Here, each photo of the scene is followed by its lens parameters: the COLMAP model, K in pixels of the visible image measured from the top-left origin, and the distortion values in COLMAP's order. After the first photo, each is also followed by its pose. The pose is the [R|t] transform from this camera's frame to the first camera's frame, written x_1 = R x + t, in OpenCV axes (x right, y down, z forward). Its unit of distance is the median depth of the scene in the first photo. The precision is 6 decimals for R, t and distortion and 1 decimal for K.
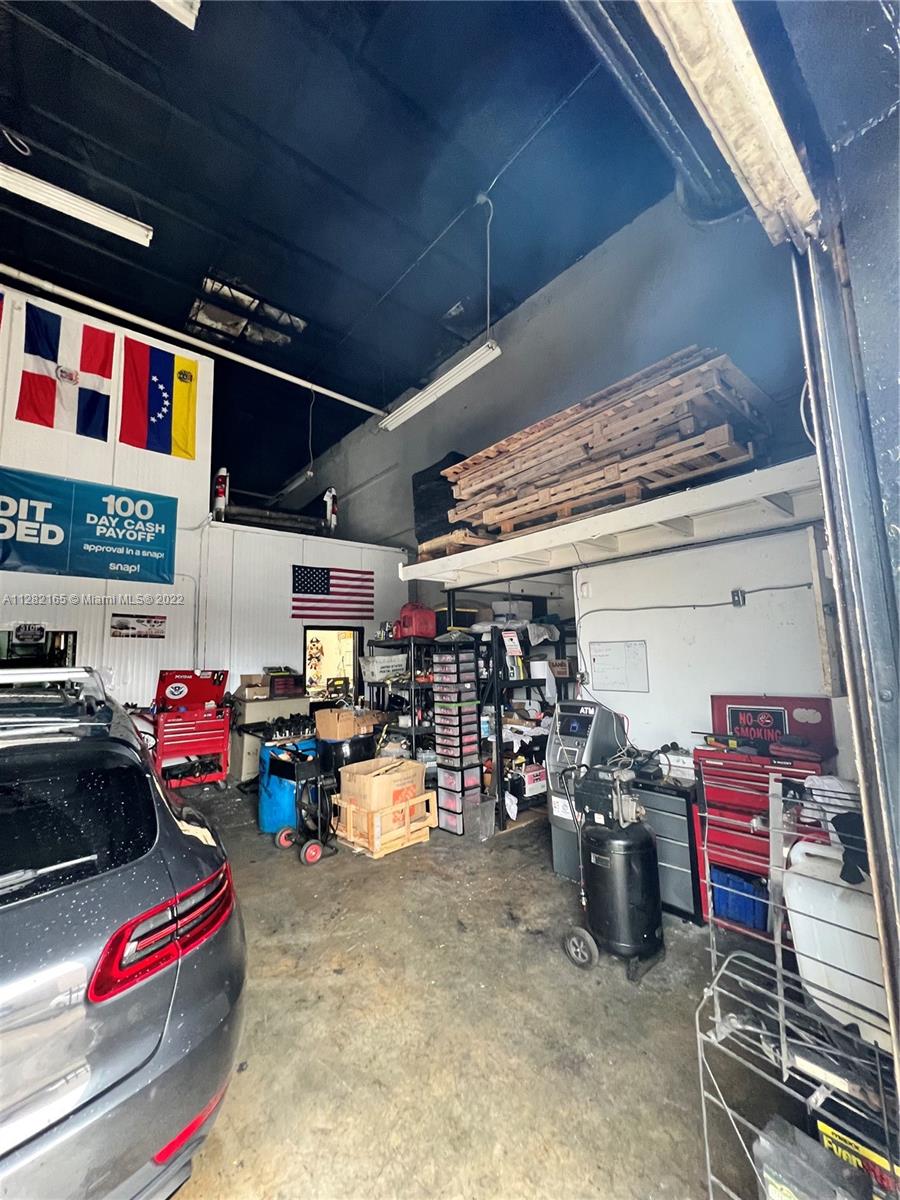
lens RADIAL K [[481.5, 0, 450.6], [0, 481.5, 598.8], [0, 0, 1]] dist [-0.001062, 0.000478]
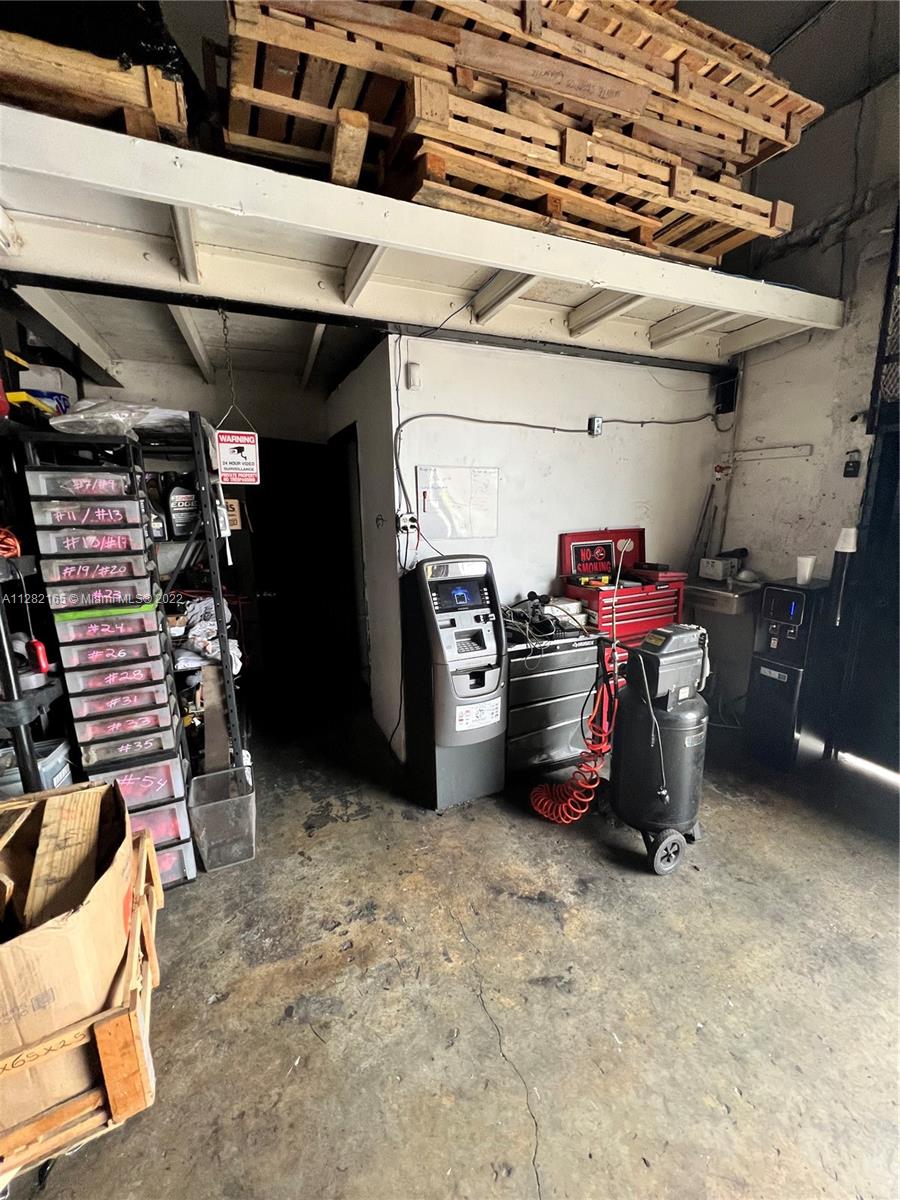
lens RADIAL K [[481.5, 0, 449.5], [0, 481.5, 599.7], [0, 0, 1]] dist [-0.001062, 0.000478]
pose [[0.294549, -0.171415, 0.940137, -0.404933], [-0.105587, 0.971920, 0.210291, 0.154867], [-0.949785, -0.161208, 0.268179, 0.953102]]
